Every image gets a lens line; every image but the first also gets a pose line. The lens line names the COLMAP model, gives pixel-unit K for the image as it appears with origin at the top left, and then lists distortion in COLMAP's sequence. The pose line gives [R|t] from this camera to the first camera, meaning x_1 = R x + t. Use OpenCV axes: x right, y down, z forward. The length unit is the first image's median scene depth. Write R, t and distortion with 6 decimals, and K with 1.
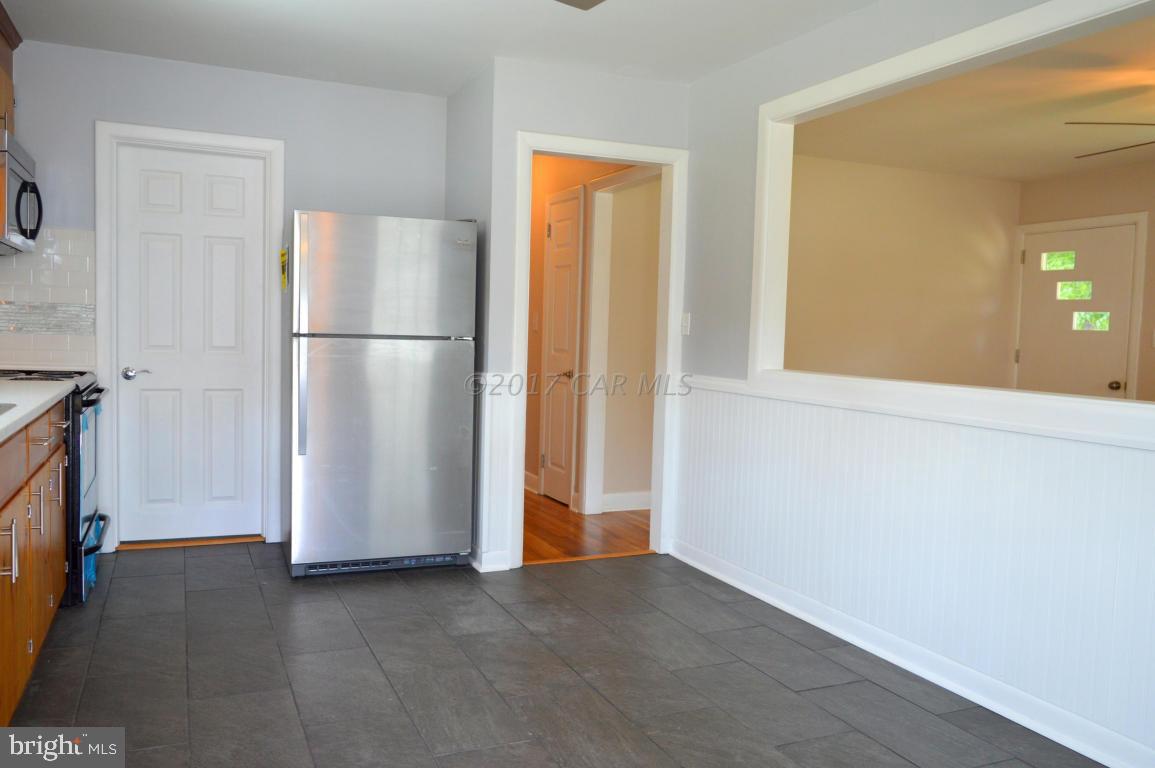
lens RADIAL K [[904.4, 0, 578.4], [0, 904.4, 378.8], [0, 0, 1]] dist [-0.020409, 0.009531]
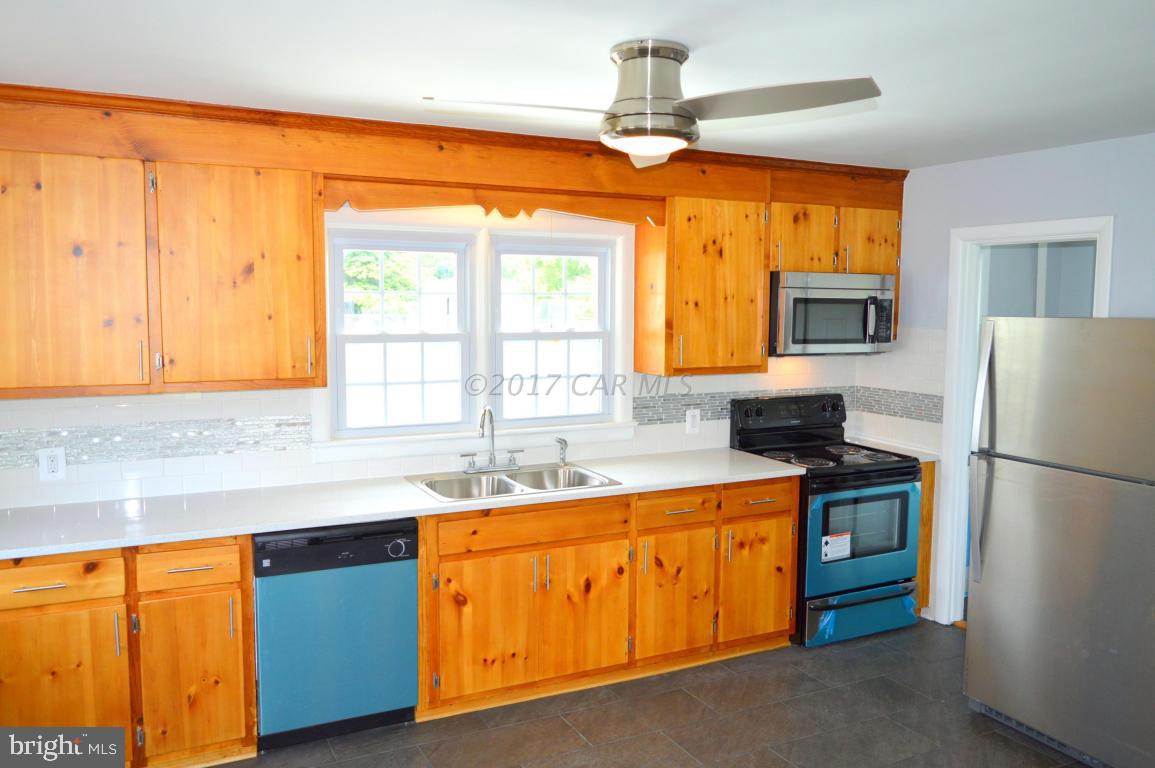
lens RADIAL K [[904.4, 0, 573.8], [0, 904.4, 384.5], [0, 0, 1]] dist [-0.020409, 0.009531]
pose [[0.053848, 0.064924, -0.996436, 0.359360], [-0.059705, 0.996308, 0.061689, -0.093460], [0.996763, 0.056171, 0.057525, 0.331998]]
